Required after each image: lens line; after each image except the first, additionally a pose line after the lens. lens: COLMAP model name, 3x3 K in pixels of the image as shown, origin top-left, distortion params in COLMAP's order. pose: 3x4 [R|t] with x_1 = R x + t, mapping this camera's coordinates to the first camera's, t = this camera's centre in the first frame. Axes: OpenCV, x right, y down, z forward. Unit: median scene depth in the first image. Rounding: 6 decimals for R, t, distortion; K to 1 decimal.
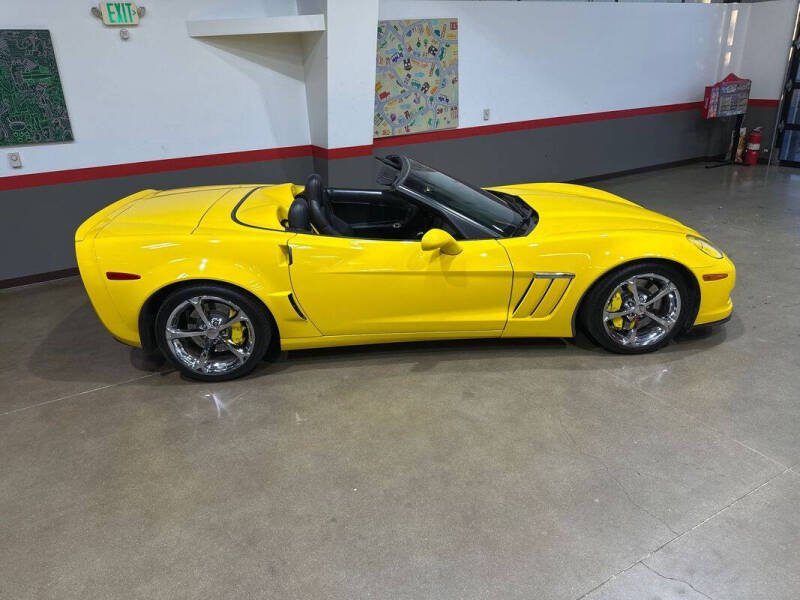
lens RADIAL K [[570.8, 0, 399.0], [0, 570.8, 302.6], [0, 0, 1]] dist [0.017395, -0.025925]
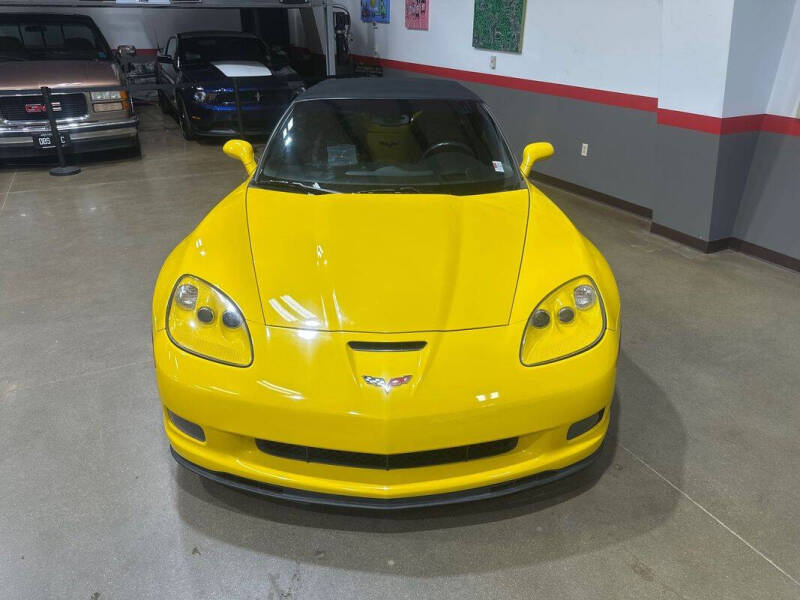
lens RADIAL K [[570.8, 0, 399.6], [0, 570.8, 299.2], [0, 0, 1]] dist [0.017395, -0.025925]
pose [[-0.040418, 0.476236, -0.878388, 0.742030], [-0.391918, 0.801102, 0.452367, -0.322070], [0.919112, 0.362540, 0.154266, 0.797710]]
